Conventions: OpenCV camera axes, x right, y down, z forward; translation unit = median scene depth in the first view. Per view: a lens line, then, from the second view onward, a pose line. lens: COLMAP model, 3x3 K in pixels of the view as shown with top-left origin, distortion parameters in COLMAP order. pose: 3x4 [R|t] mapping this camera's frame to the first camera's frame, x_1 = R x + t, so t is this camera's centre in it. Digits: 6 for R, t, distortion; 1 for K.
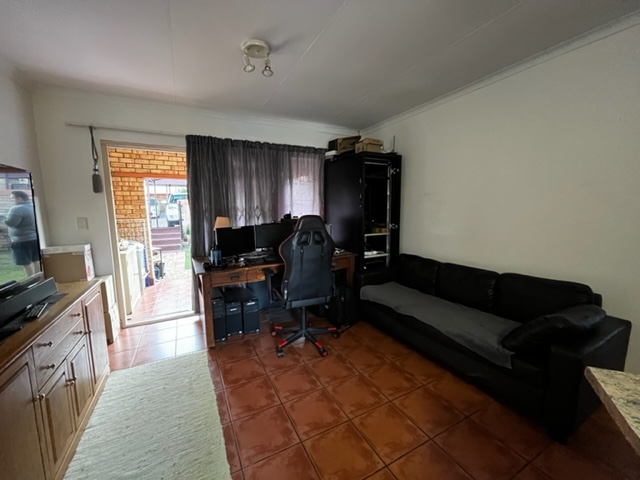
lens RADIAL K [[259.5, 0, 317.7], [0, 259.5, 239.2], [0, 0, 1]] dist [-0.004979, -0.000642]
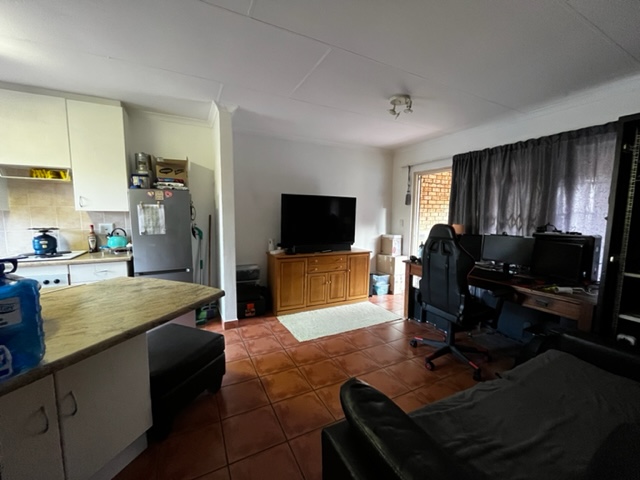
lens RADIAL K [[259.5, 0, 319.5], [0, 259.5, 236.9], [0, 0, 1]] dist [-0.004979, -0.000642]
pose [[-0.003899, 0.101306, -0.994848, 0.660341], [-0.137093, 0.985408, 0.100882, -0.054474], [0.990551, 0.136780, 0.010046, 0.362418]]
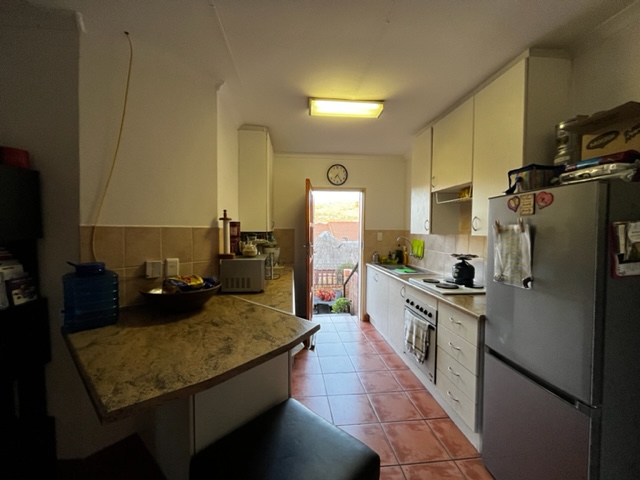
lens RADIAL K [[259.5, 0, 317.9], [0, 259.5, 239.1], [0, 0, 1]] dist [-0.004979, -0.000642]
pose [[-0.928344, -0.011025, 0.371558, -0.007340], [0.048351, 0.987487, 0.150106, -0.052054], [-0.368564, 0.157315, -0.916195, 0.316754]]
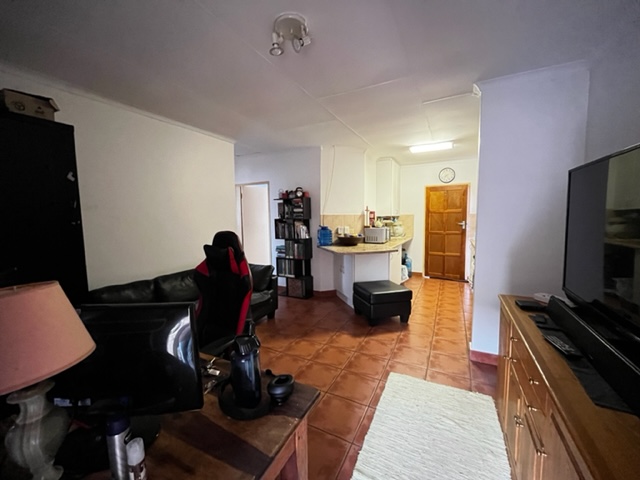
lens RADIAL K [[259.5, 0, 316.6], [0, 259.5, 238.4], [0, 0, 1]] dist [-0.004979, -0.000642]
pose [[-0.574699, -0.054646, 0.816539, -0.536694], [0.118998, 0.981583, 0.149444, -0.107449], [-0.809667, 0.183052, -0.557612, 0.826096]]
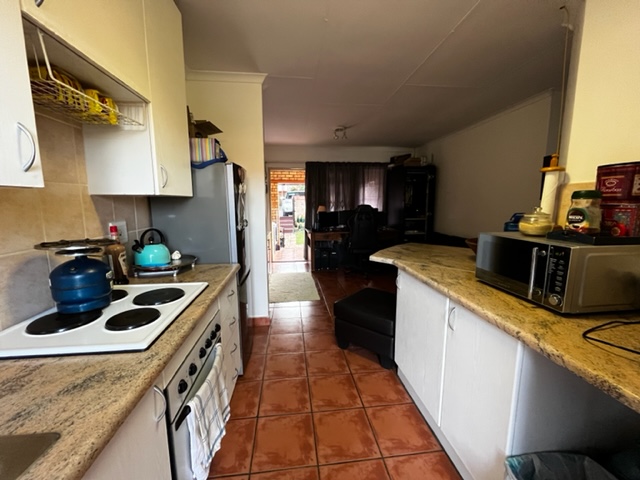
lens RADIAL K [[259.5, 0, 322.0], [0, 259.5, 239.8], [0, 0, 1]] dist [-0.004979, -0.000642]
pose [[0.936589, 0.055151, -0.346062, 0.244472], [-0.048765, 0.998441, 0.027141, 0.090531], [0.347019, -0.008544, 0.937819, -0.631004]]
